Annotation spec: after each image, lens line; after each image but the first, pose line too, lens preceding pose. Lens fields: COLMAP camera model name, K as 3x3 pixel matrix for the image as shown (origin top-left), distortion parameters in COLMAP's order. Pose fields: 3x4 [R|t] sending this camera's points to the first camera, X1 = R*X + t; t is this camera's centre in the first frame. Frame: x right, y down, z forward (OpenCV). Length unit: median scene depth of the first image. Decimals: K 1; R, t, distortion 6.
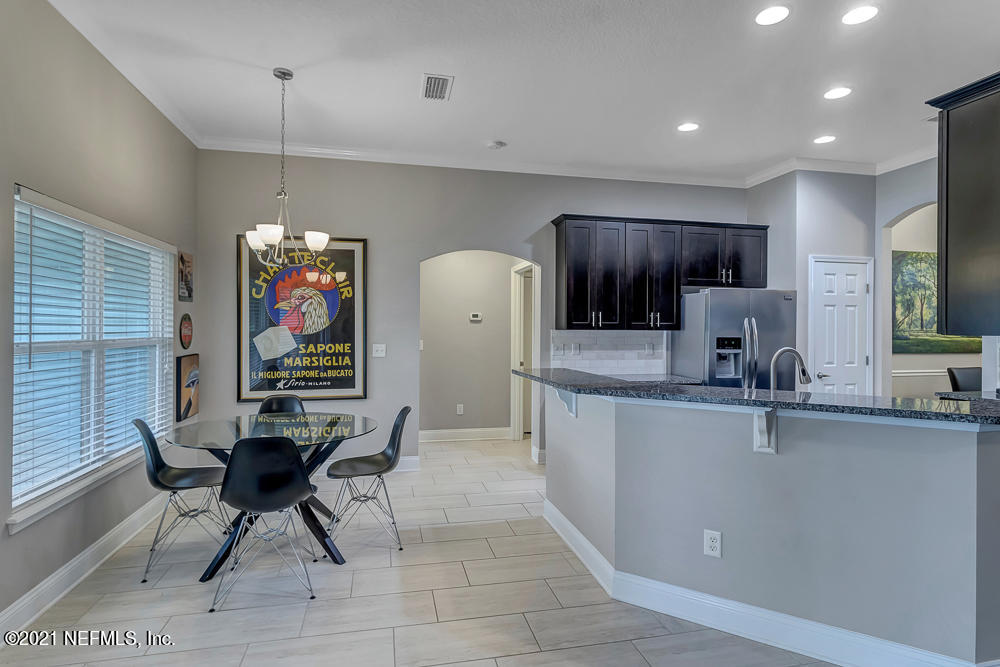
lens RADIAL K [[516.6, 0, 499.5], [0, 516.6, 328.4], [0, 0, 1]] dist [0.000448, -0.000335]
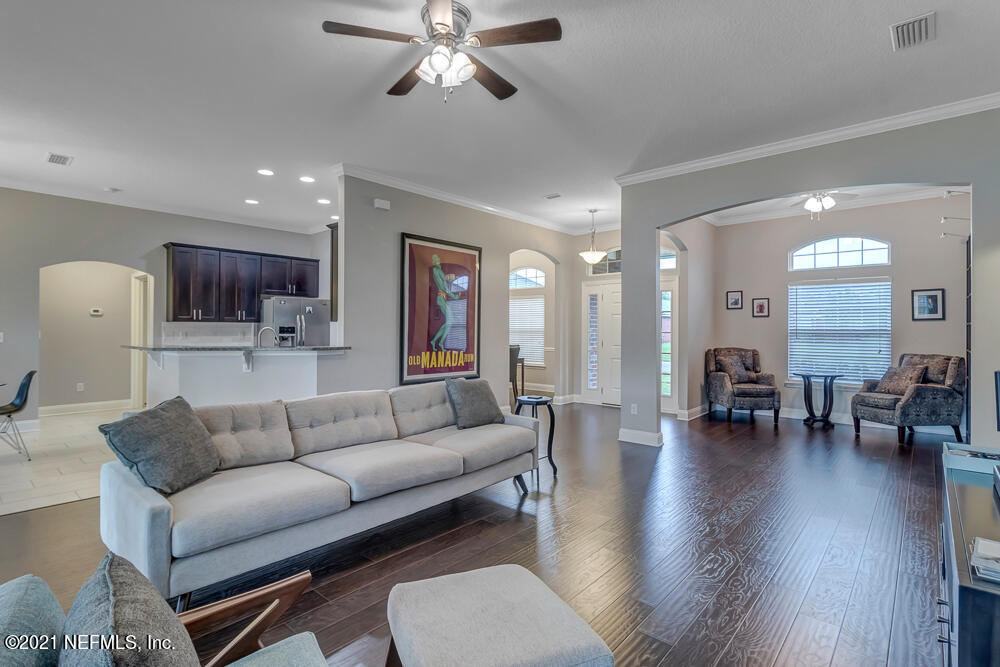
lens RADIAL K [[480.2, 0, 481.1], [0, 480.2, 327.7], [0, 0, 1]] dist [-0.015587, -0.000642]
pose [[0.815784, -0.001057, 0.578355, 0.058225], [0.000248, 0.999999, 0.001479, 0.017385], [-0.578356, -0.001063, 0.815784, -0.575330]]
